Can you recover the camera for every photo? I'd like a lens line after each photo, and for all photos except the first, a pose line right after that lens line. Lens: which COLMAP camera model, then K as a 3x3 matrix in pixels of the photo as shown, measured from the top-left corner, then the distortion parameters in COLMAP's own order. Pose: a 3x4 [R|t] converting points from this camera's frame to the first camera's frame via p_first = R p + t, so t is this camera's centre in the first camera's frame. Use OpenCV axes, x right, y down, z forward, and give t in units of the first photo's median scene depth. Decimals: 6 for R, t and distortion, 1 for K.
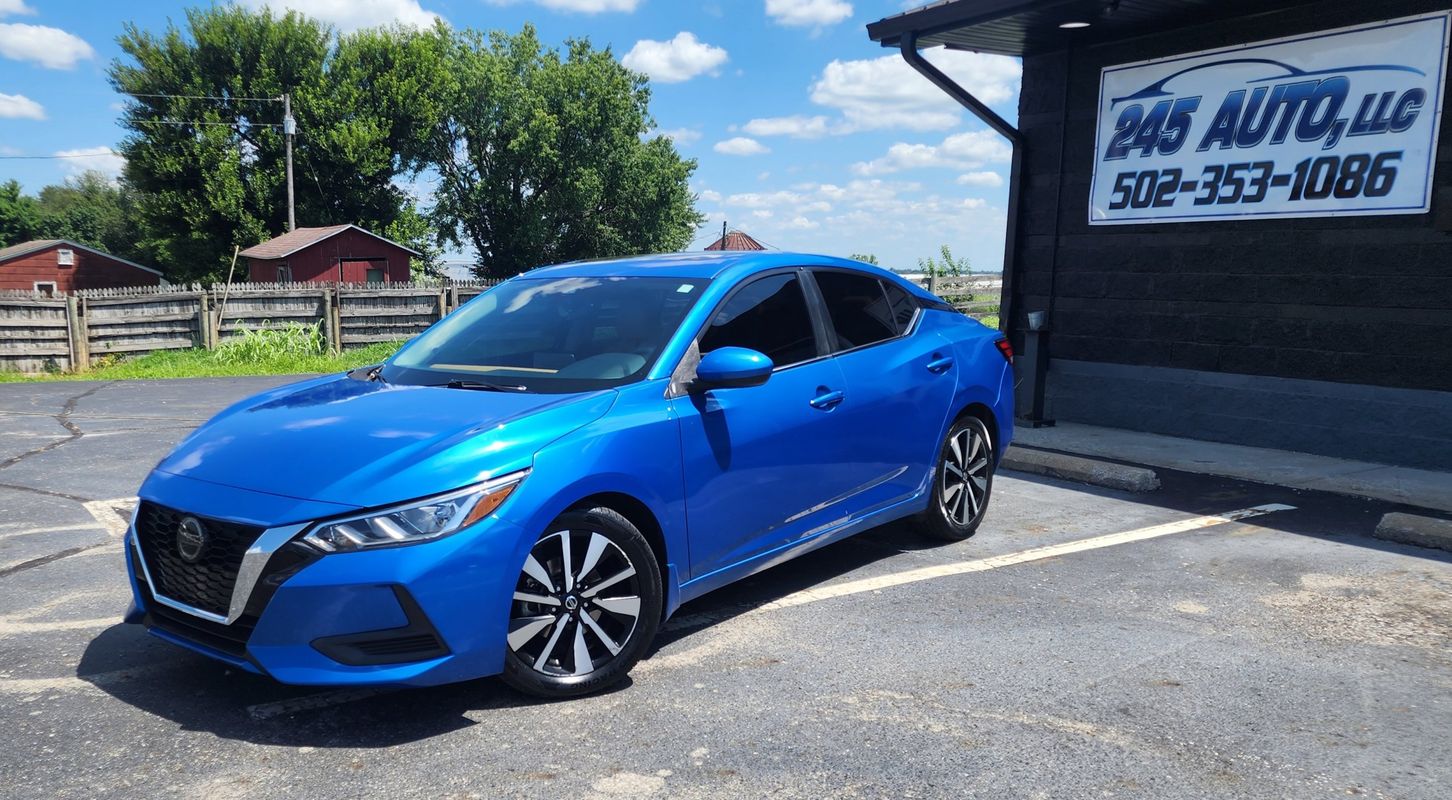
lens RADIAL K [[1151.7, 0, 607.9], [0, 1151.7, 450.3], [0, 0, 1]] dist [0.059576, -0.048388]
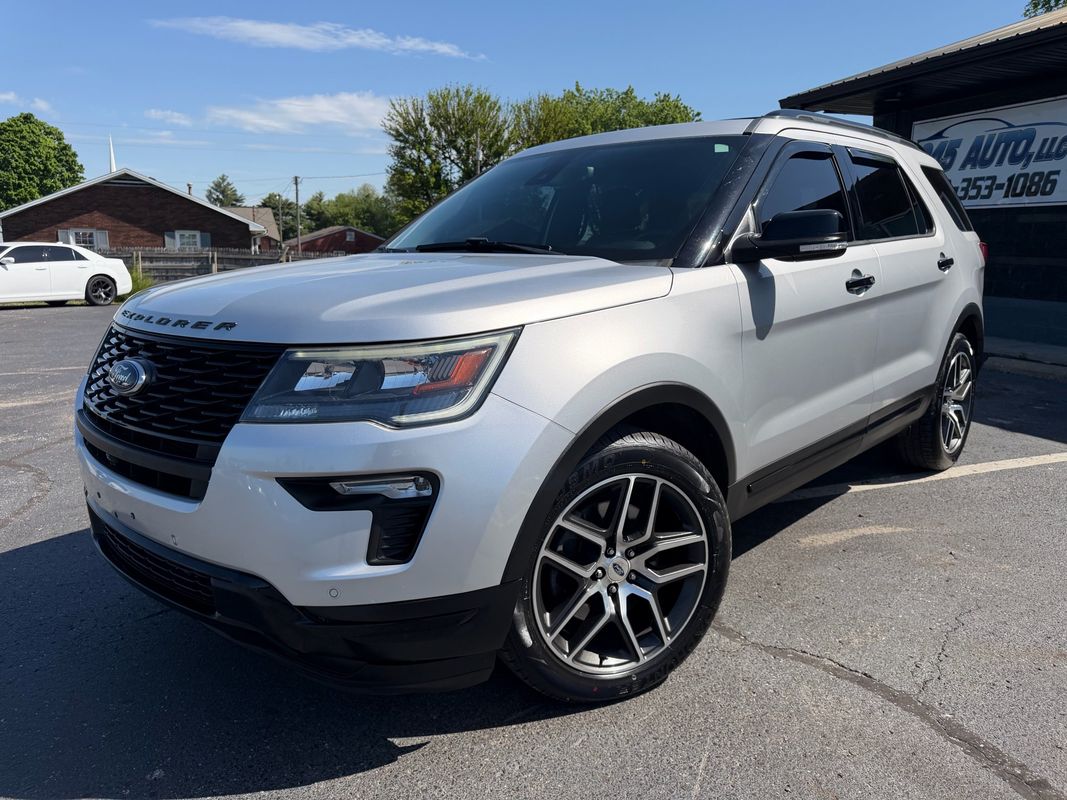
lens RADIAL K [[747.3, 0, 538.1], [0, 747.3, 403.7], [0, 0, 1]] dist [0.039918, -0.051798]
pose [[0.982132, 0.038867, -0.184136, 0.089913], [-0.028764, 0.997947, 0.057224, 0.047943], [0.185982, -0.050905, 0.981234, -0.241733]]
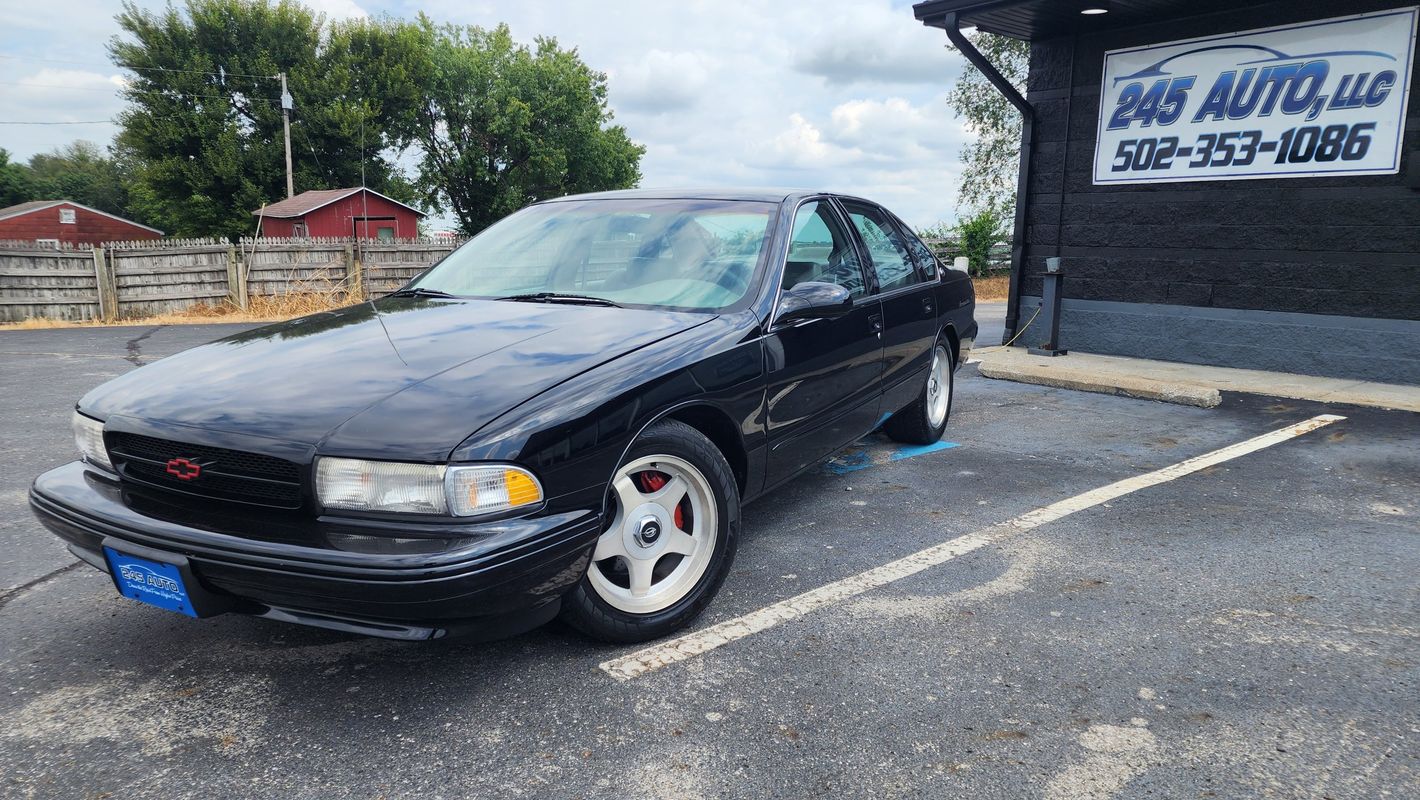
lens RADIAL K [[941.4, 0, 717.7], [0, 941.4, 394.6], [0, 0, 1]] dist [0.049938, -0.036686]
pose [[0.985594, -0.017369, 0.168237, -0.129711], [0.015822, 0.999819, 0.010531, 0.003892], [-0.168389, -0.007718, 0.985690, 0.108225]]
